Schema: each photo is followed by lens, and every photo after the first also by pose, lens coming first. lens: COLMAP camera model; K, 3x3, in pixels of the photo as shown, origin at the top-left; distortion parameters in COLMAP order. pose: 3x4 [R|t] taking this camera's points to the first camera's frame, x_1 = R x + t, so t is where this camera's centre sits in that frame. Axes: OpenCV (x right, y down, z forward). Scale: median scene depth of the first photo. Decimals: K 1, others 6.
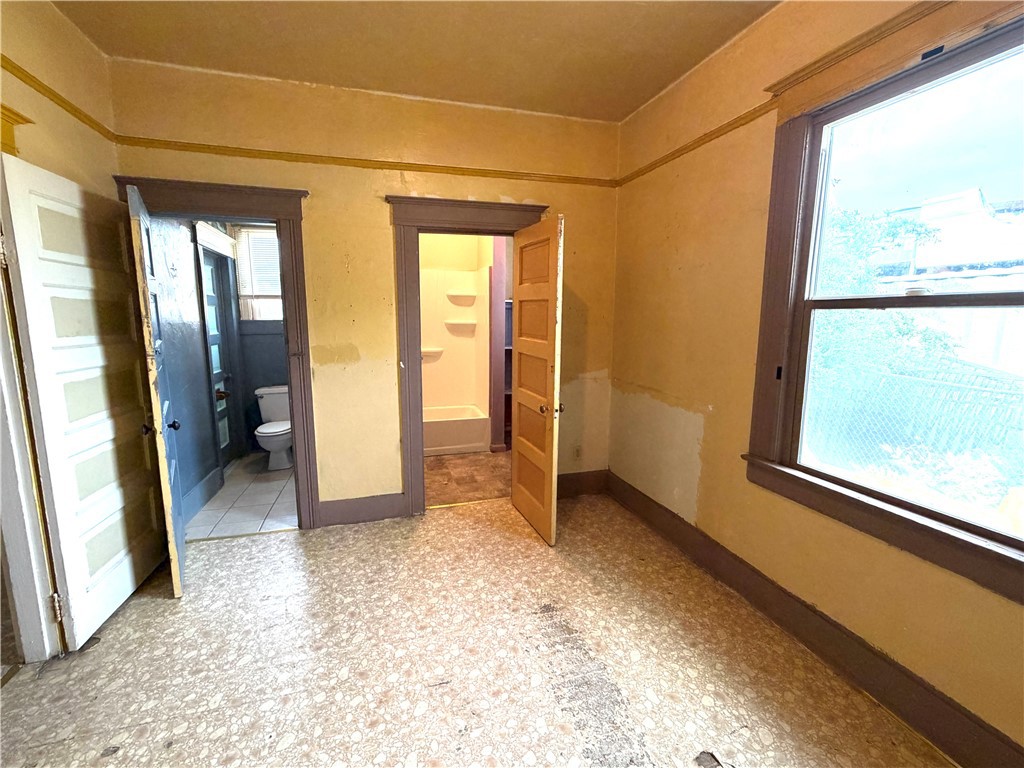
lens RADIAL K [[444.3, 0, 511.3], [0, 444.3, 380.0], [0, 0, 1]] dist [-0.001026, -0.000043]
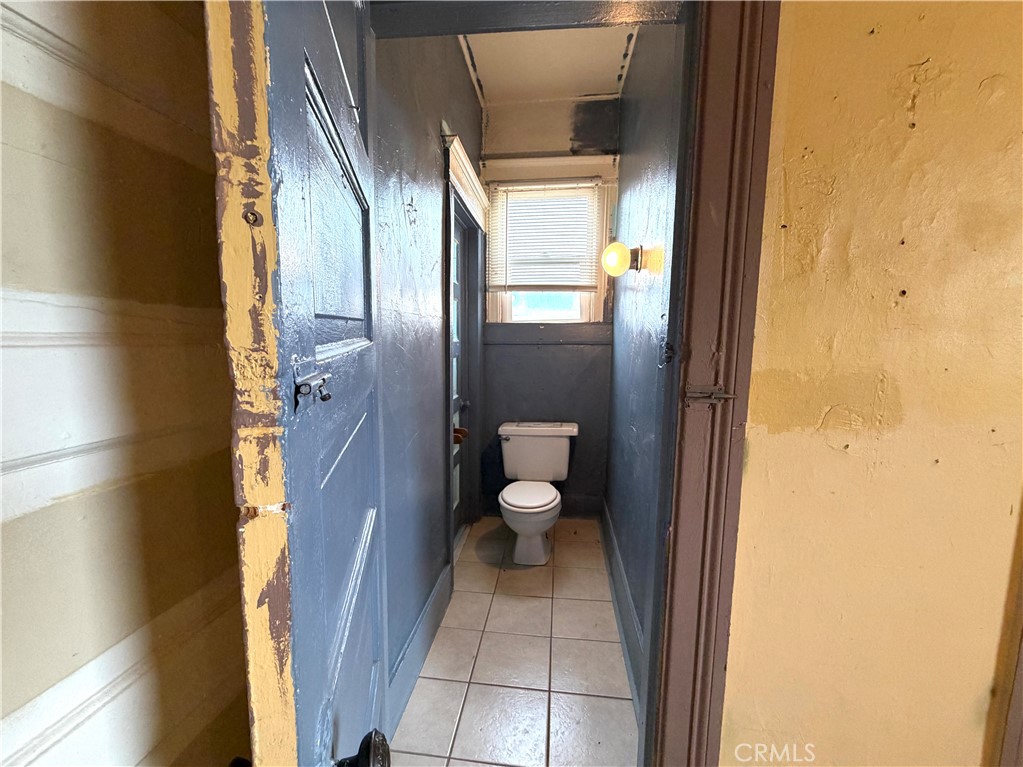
lens RADIAL K [[418.1, 0, 510.3], [0, 418.1, 381.7], [0, 0, 1]] dist [0.000441, 0.000784]
pose [[0.920006, 0.056407, -0.387824, -0.341756], [-0.070150, 0.997308, -0.021358, -0.035384], [0.385575, 0.046855, 0.921486, 0.453400]]
